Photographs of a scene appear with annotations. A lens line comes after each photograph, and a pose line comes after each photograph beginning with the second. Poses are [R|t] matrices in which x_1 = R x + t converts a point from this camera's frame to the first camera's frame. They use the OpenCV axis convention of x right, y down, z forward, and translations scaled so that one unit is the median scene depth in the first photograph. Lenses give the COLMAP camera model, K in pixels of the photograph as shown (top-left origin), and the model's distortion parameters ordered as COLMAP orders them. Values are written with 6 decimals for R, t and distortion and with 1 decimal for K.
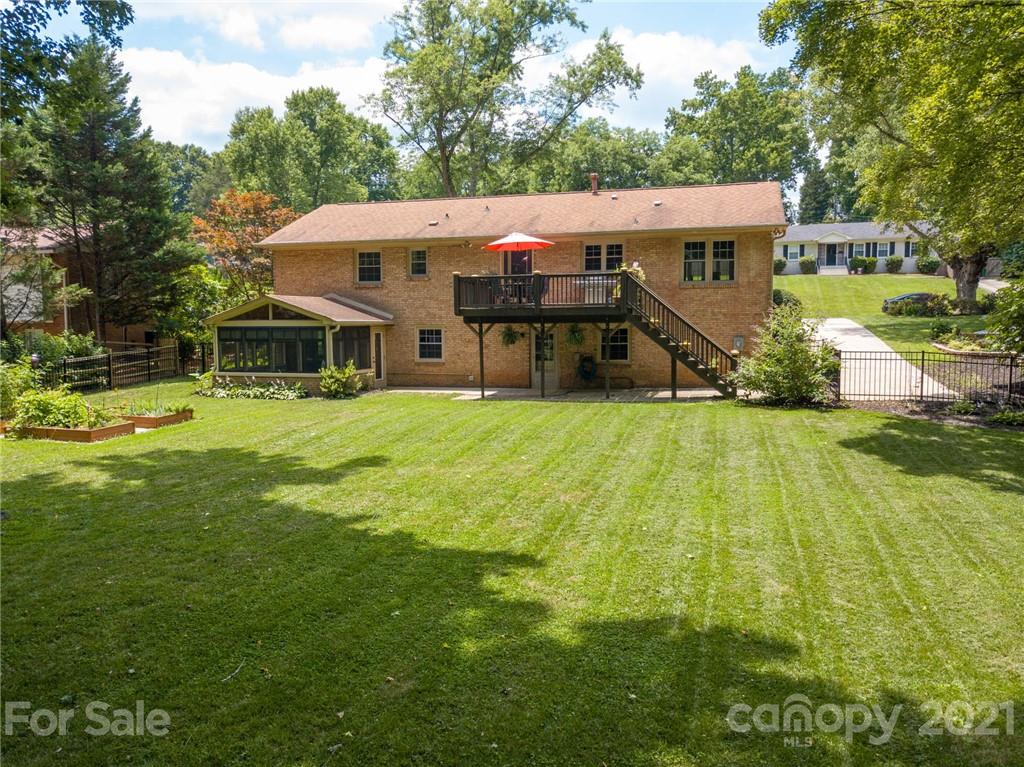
lens RADIAL K [[816.1, 0, 501.6], [0, 816.1, 382.9], [0, 0, 1]] dist [-0.005031, 0.002013]
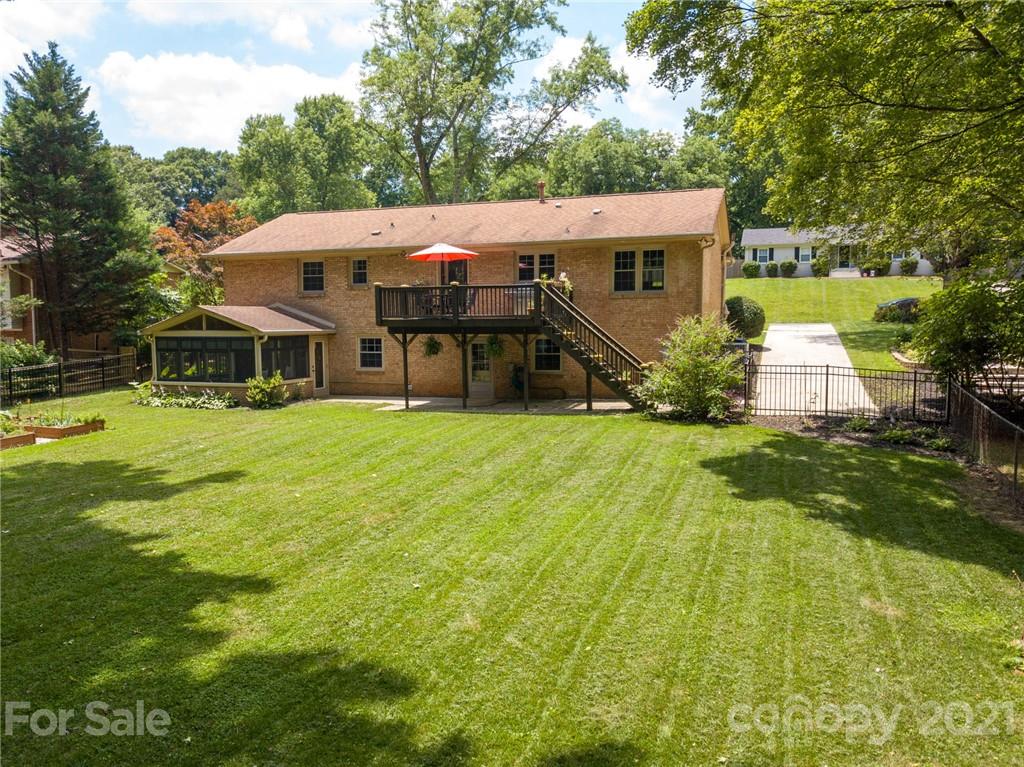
lens RADIAL K [[816.1, 0, 501.6], [0, 816.1, 382.9], [0, 0, 1]] dist [-0.005031, 0.002013]
pose [[0.998562, 0.003778, -0.053479, 0.141511], [-0.003785, 0.999993, -0.000033, -0.012856], [0.053479, 0.000235, 0.998569, 0.004824]]
